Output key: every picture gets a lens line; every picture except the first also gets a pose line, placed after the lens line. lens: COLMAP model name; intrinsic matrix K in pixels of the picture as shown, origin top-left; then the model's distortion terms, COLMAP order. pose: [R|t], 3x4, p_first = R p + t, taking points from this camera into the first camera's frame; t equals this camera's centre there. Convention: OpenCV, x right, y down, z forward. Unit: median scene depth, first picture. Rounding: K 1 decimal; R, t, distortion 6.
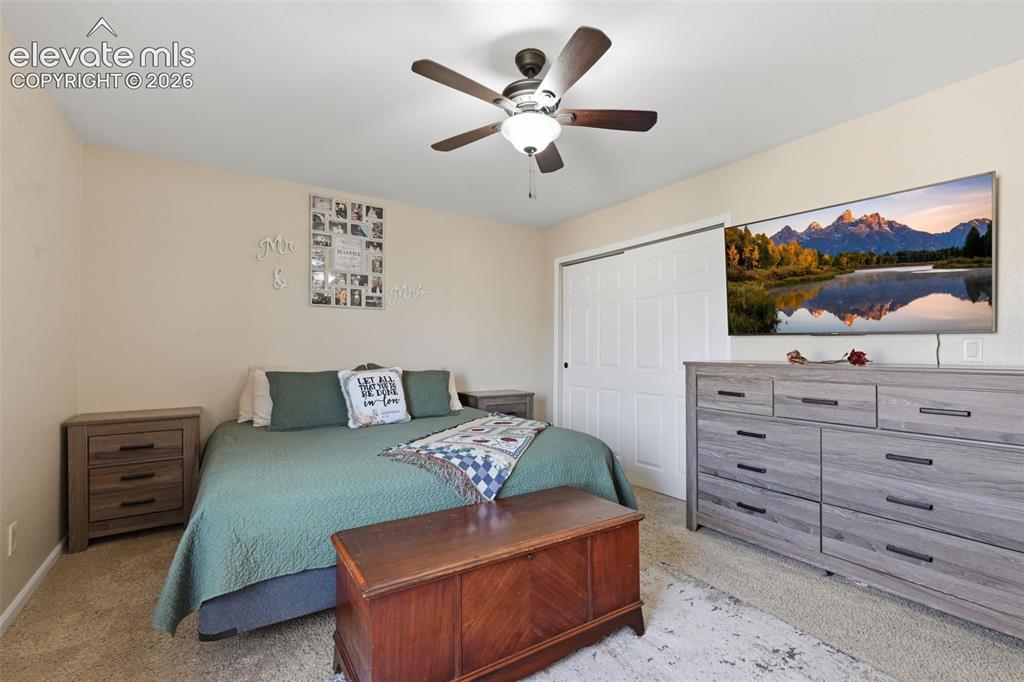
lens RADIAL K [[434.7, 0, 517.7], [0, 434.7, 338.0], [0, 0, 1]] dist [0.001061, -0.000075]
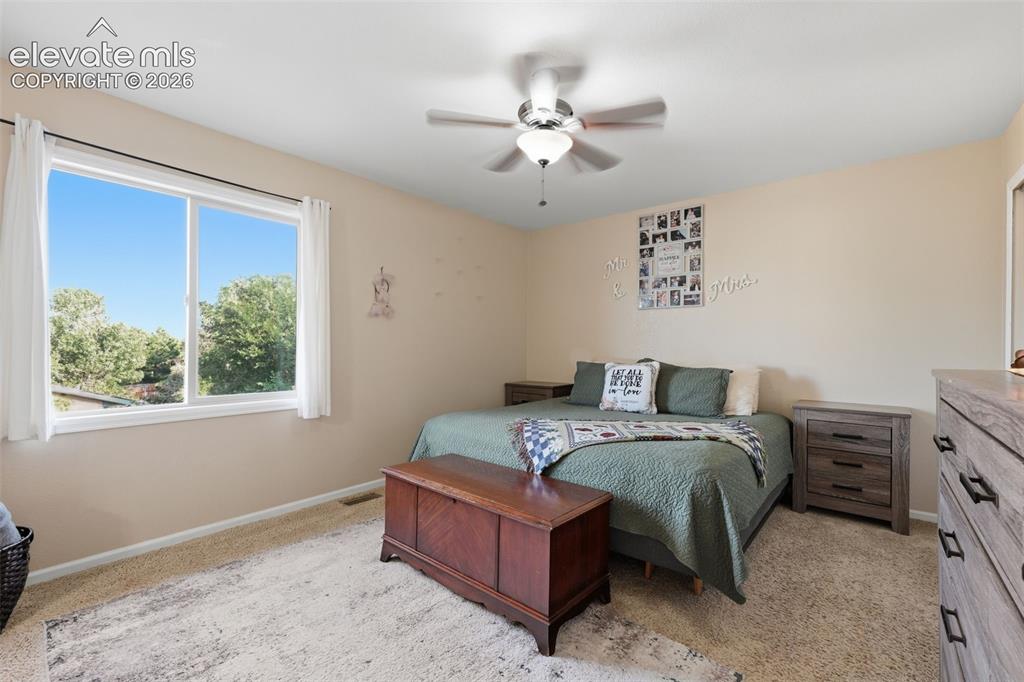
lens RADIAL K [[420.3, 0, 518.3], [0, 420.3, 335.0], [0, 0, 1]] dist [0.000775, -0.000016]
pose [[0.319064, -0.025156, -0.947399, 0.490272], [0.021354, 0.999585, -0.019350, 0.010911], [0.947492, -0.014057, 0.319469, 0.294323]]
